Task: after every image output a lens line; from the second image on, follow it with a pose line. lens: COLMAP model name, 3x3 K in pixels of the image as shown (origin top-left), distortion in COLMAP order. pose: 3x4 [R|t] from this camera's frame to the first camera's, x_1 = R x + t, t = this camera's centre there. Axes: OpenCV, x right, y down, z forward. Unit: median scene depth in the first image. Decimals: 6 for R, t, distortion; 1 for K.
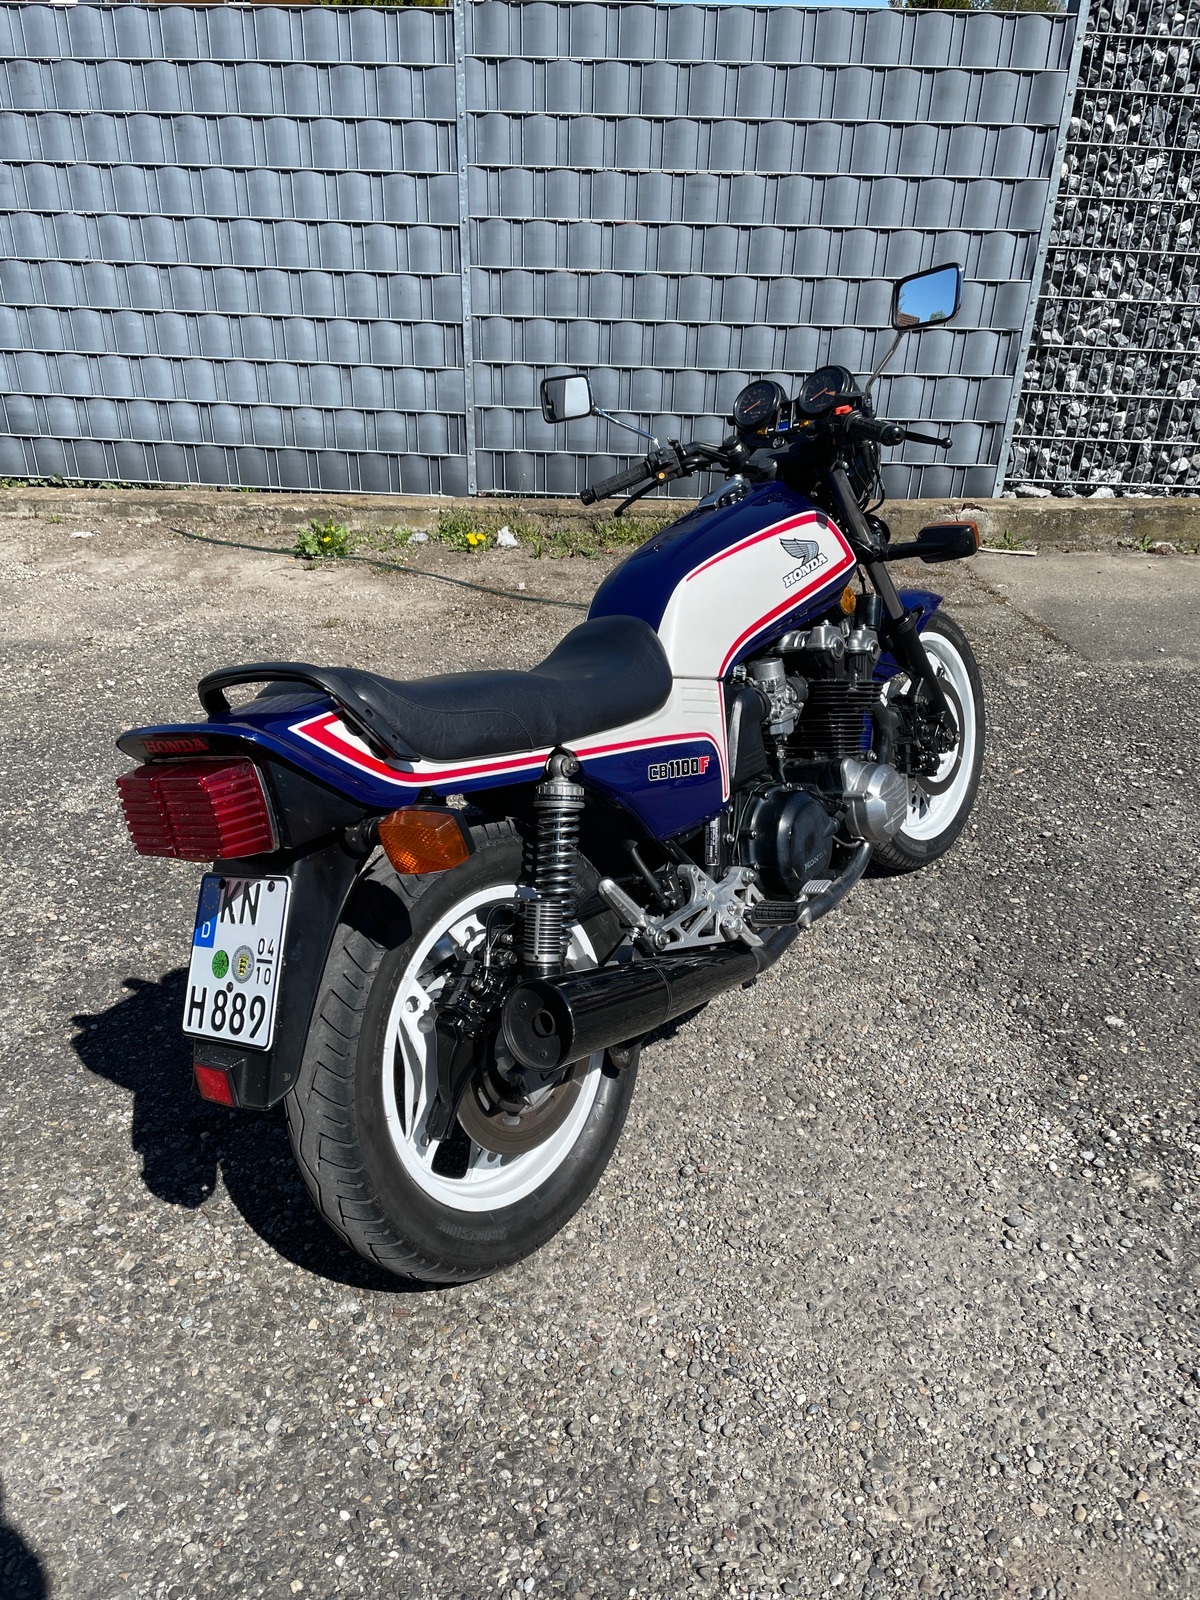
lens RADIAL K [[1241.8, 0, 600.0], [0, 1241.8, 800.0], [0, 0, 1]] dist [0.078600, -0.143242]
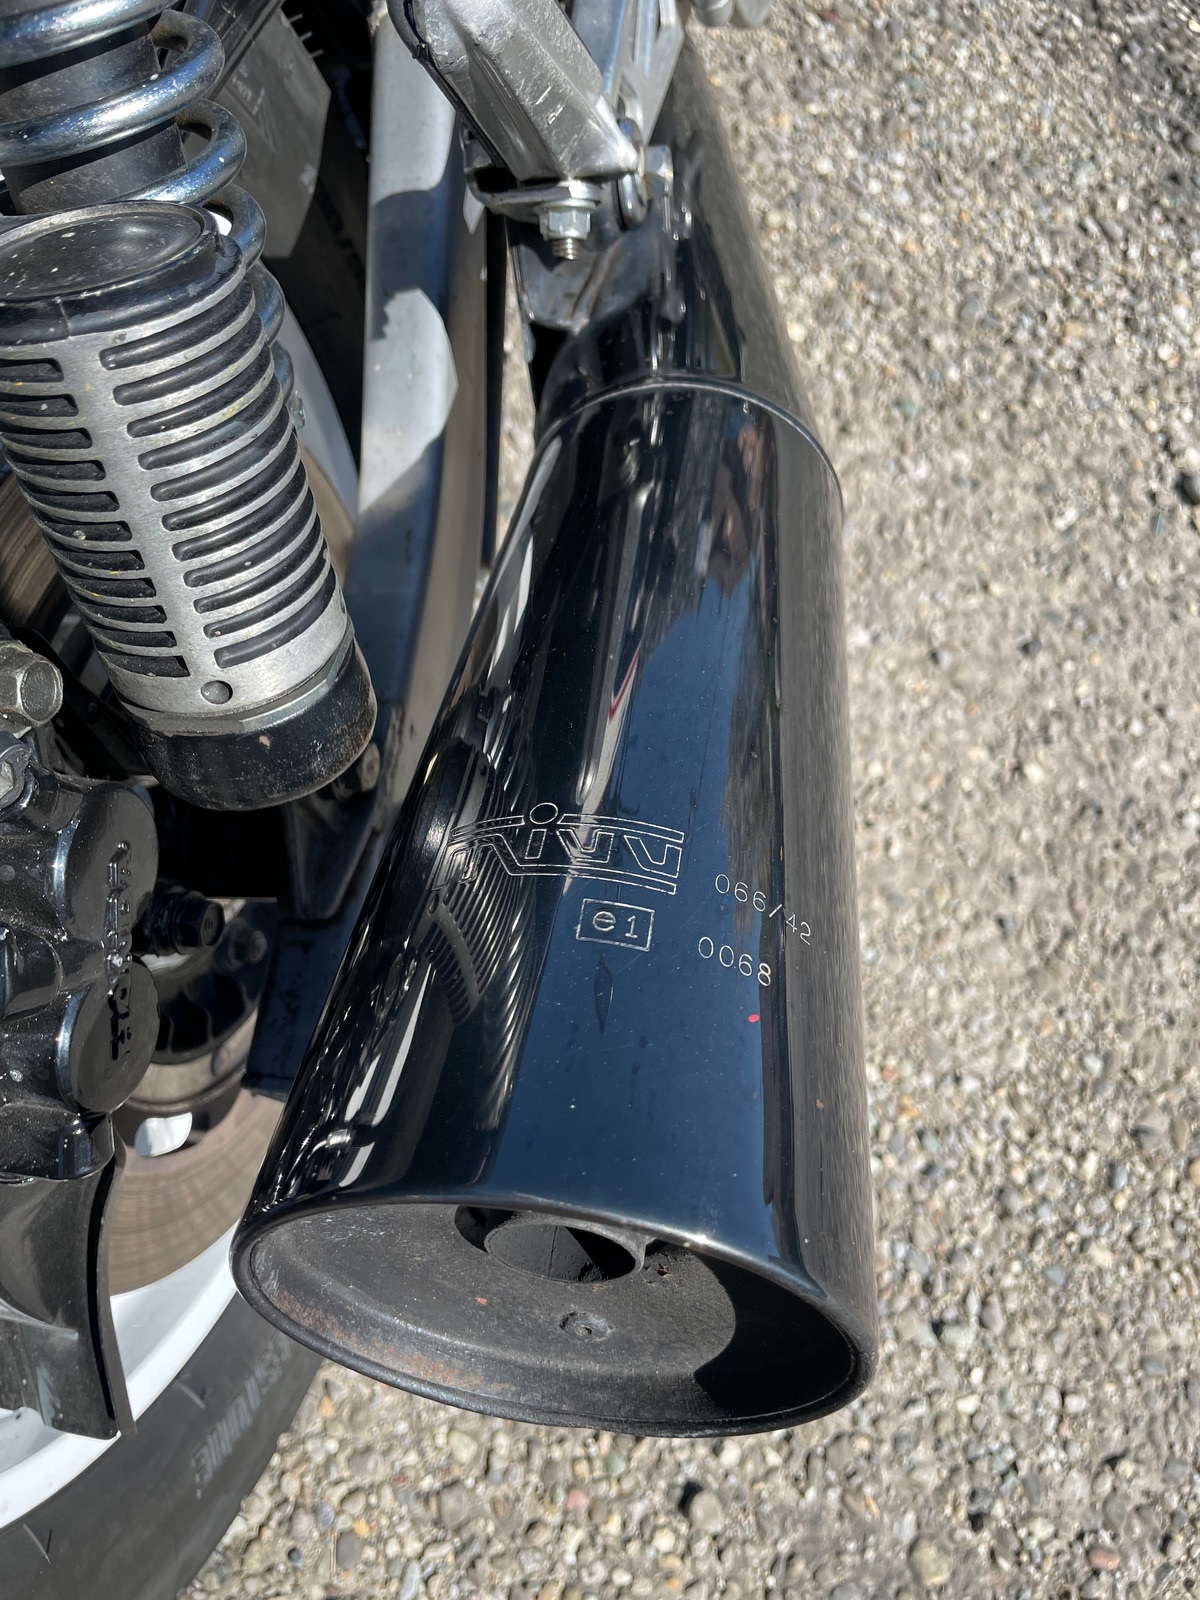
lens RADIAL K [[1241.8, 0, 600.0], [0, 1241.8, 800.0], [0, 0, 1]] dist [0.078600, -0.143242]
pose [[0.884957, -0.404365, 0.230955, -0.044239], [0.120589, 0.678036, 0.725069, 0.028636], [-0.449788, -0.613804, 0.648795, 0.765116]]
